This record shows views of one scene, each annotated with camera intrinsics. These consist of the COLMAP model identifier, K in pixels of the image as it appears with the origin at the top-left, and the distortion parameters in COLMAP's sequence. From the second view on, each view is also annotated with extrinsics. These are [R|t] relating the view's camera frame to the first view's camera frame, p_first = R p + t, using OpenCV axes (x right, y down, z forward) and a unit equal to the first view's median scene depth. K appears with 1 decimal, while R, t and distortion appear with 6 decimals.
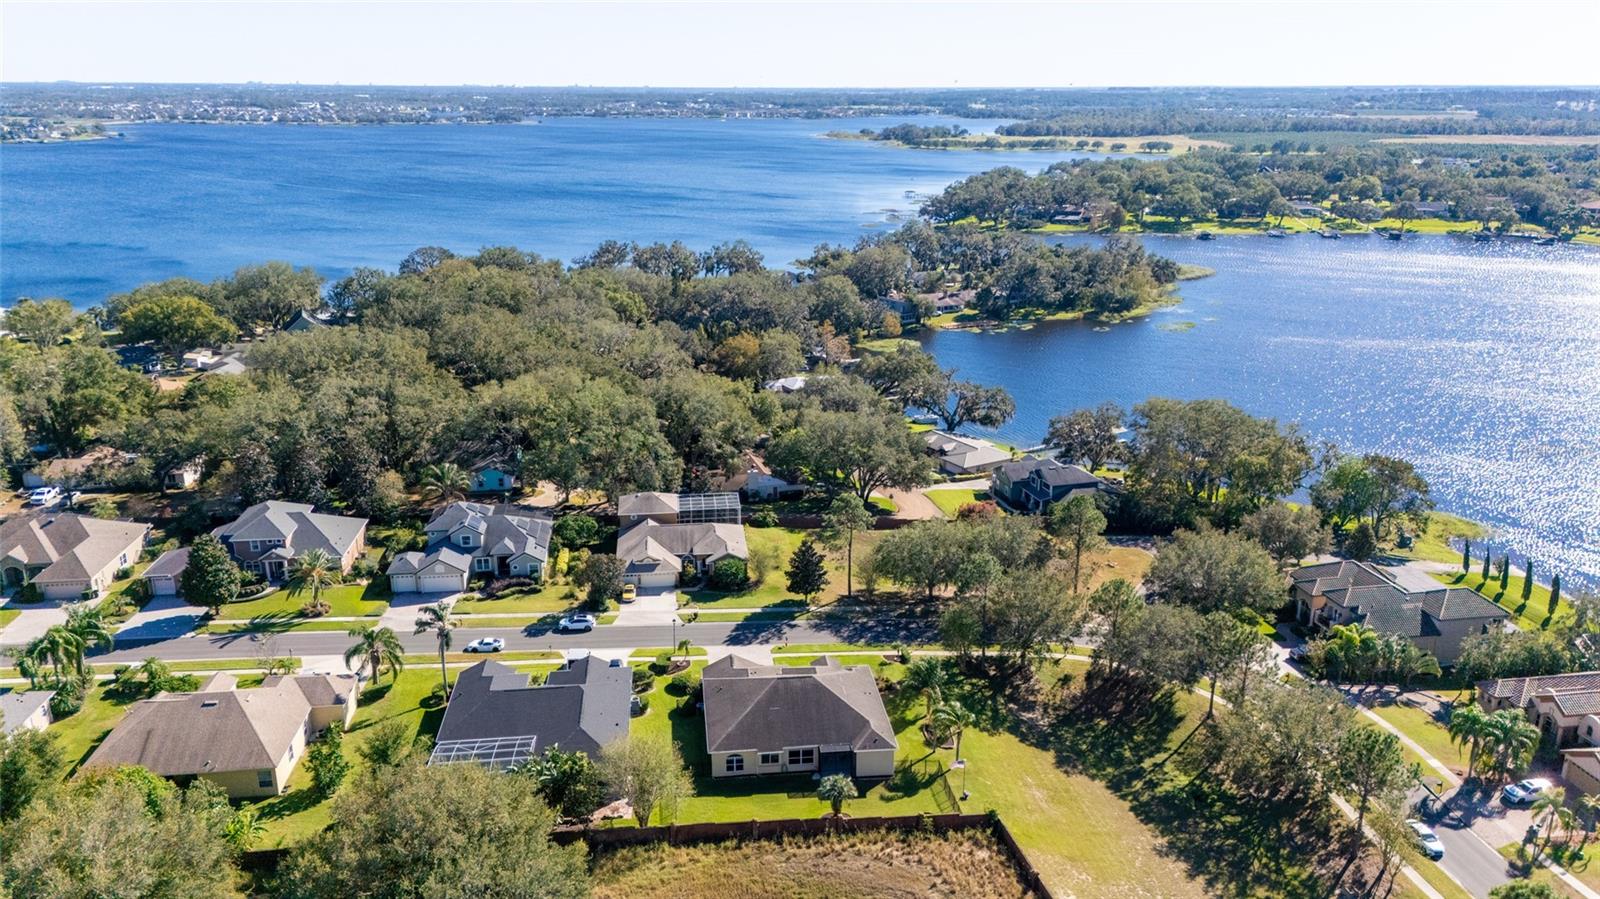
lens RADIAL K [[1173.7, 0, 815.3], [0, 1173.7, 445.6], [0, 0, 1]] dist [0.073428, -0.073871]
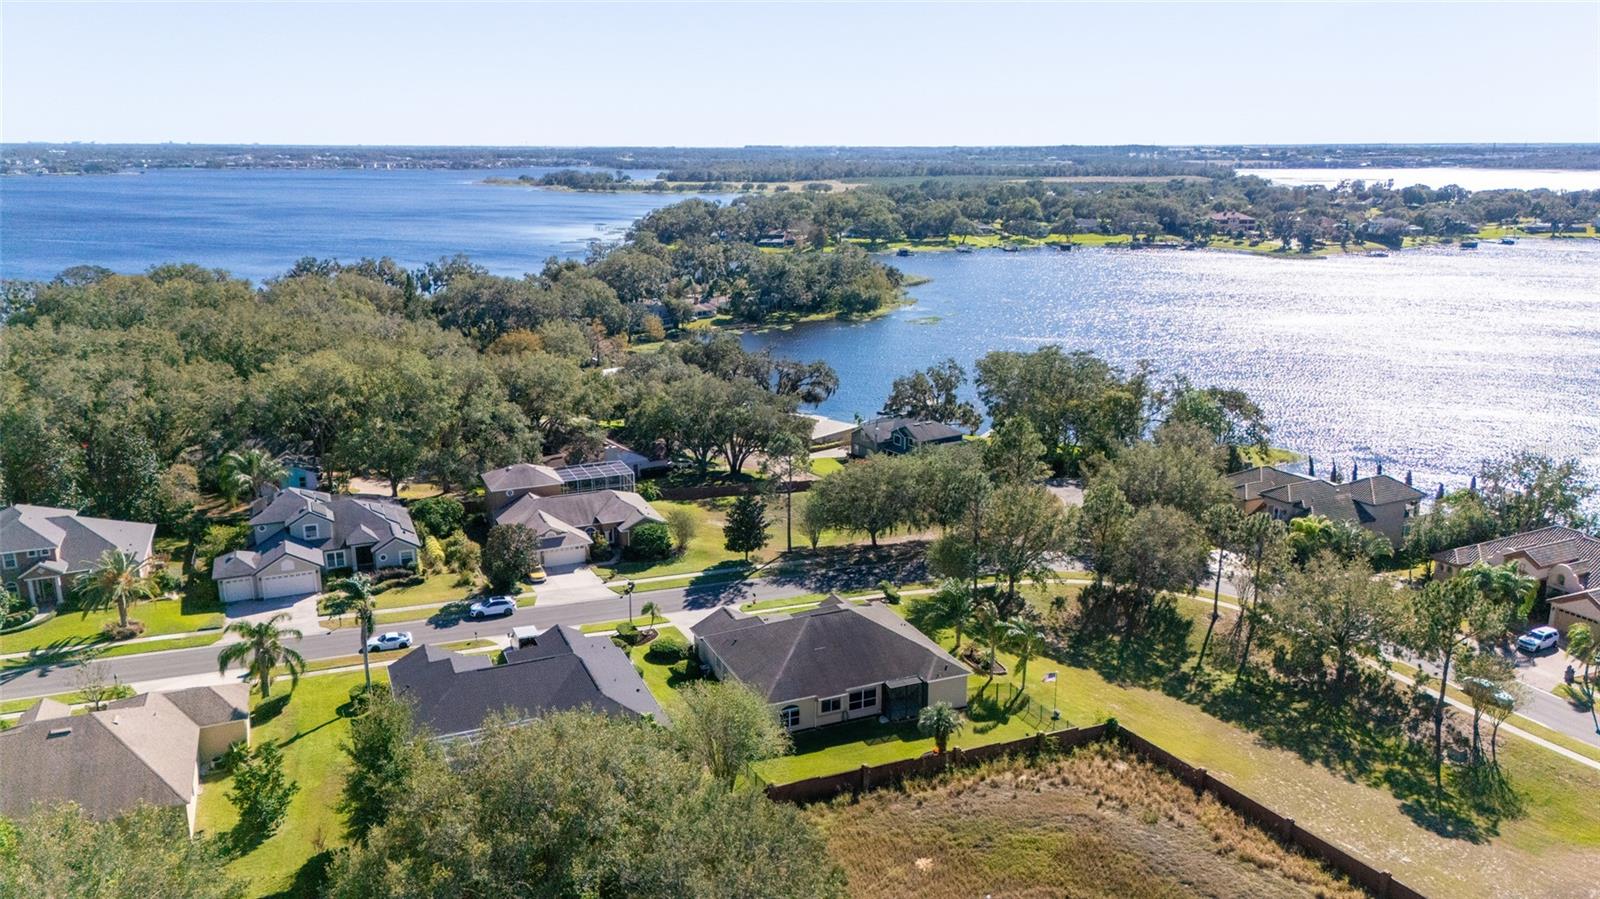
lens RADIAL K [[1173.7, 0, 813.4], [0, 1173.7, 454.7], [0, 0, 1]] dist [0.073428, -0.073871]
pose [[0.957507, -0.079364, 0.277276, -0.195130], [0.090311, 0.995550, -0.026915, 0.083125], [-0.273906, 0.050812, 0.960413, 0.152638]]
